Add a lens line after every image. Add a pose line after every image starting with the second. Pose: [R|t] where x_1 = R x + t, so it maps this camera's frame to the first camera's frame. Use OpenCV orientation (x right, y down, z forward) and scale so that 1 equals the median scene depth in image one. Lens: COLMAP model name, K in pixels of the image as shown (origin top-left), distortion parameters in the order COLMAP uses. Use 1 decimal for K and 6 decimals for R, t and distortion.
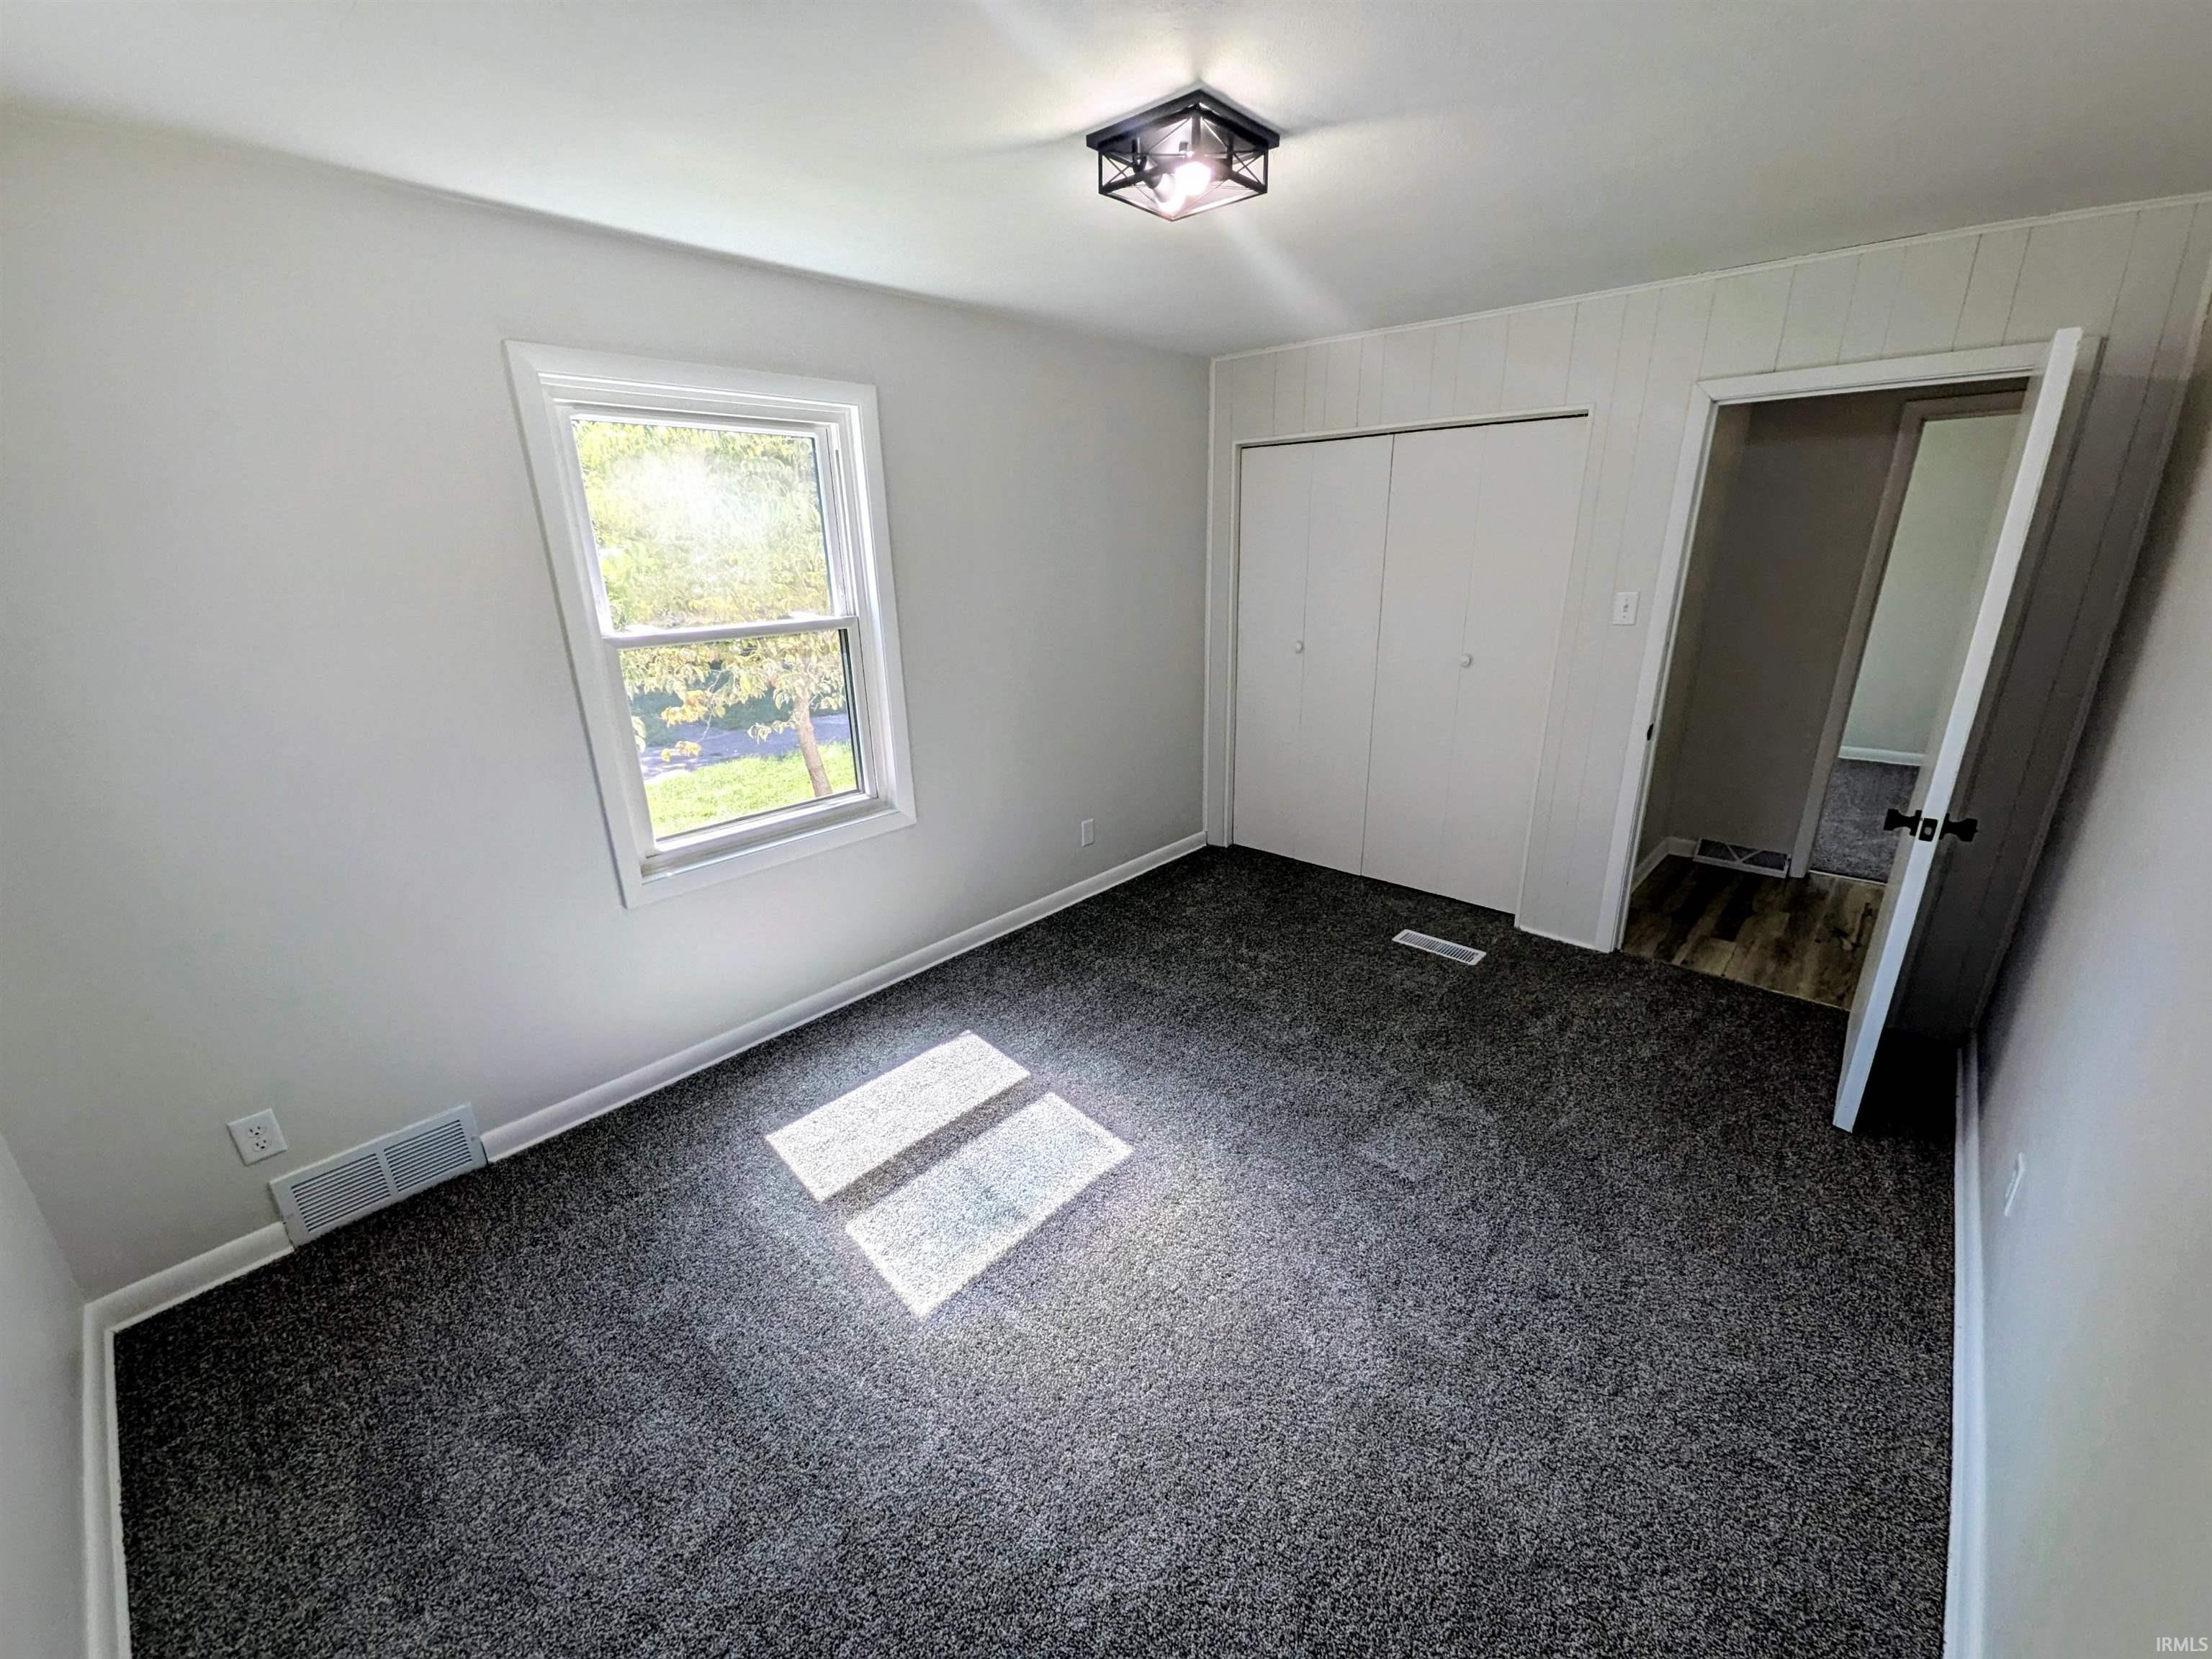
lens RADIAL K [[873.9, 0, 1113.0], [0, 873.9, 831.7], [0, 0, 1]] dist [0.007684, -0.000399]
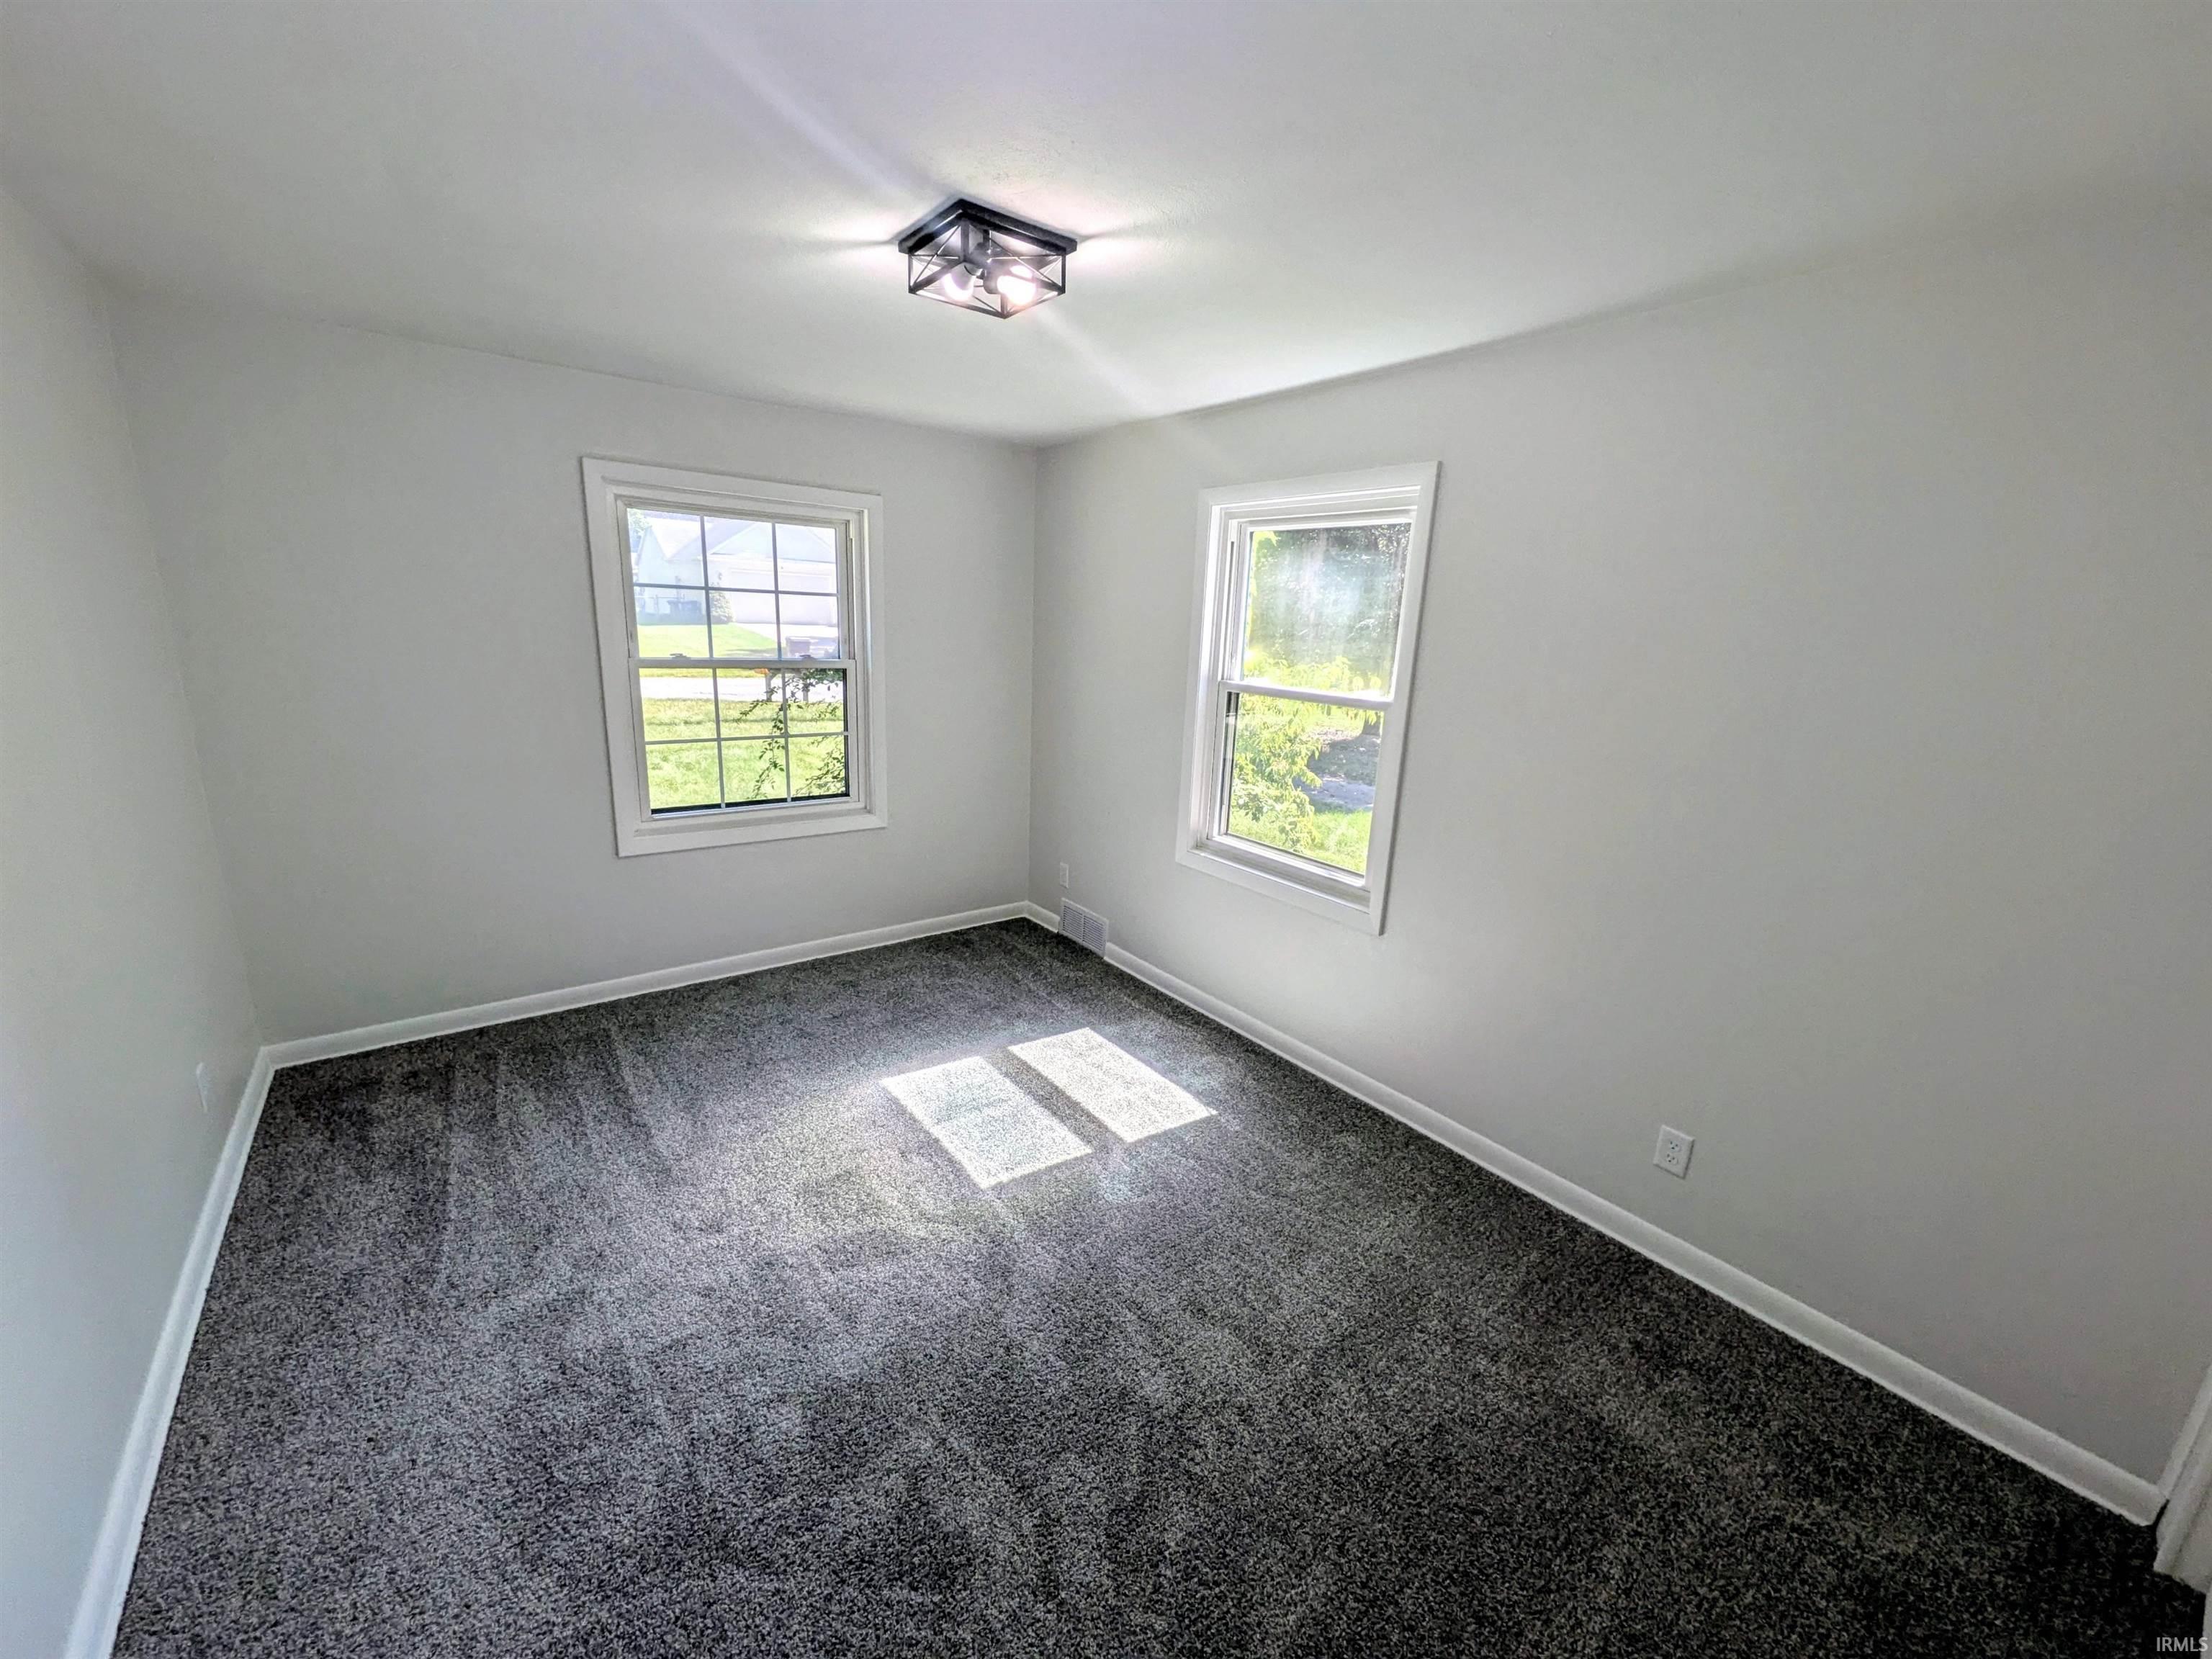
lens RADIAL K [[873.9, 0, 1113.0], [0, 873.9, 831.7], [0, 0, 1]] dist [0.007684, -0.000399]
pose [[-0.178630, 0.250224, -0.951567, 0.837525], [-0.358061, 0.884277, 0.299746, -0.355555], [0.916452, 0.394262, -0.068363, 1.005185]]
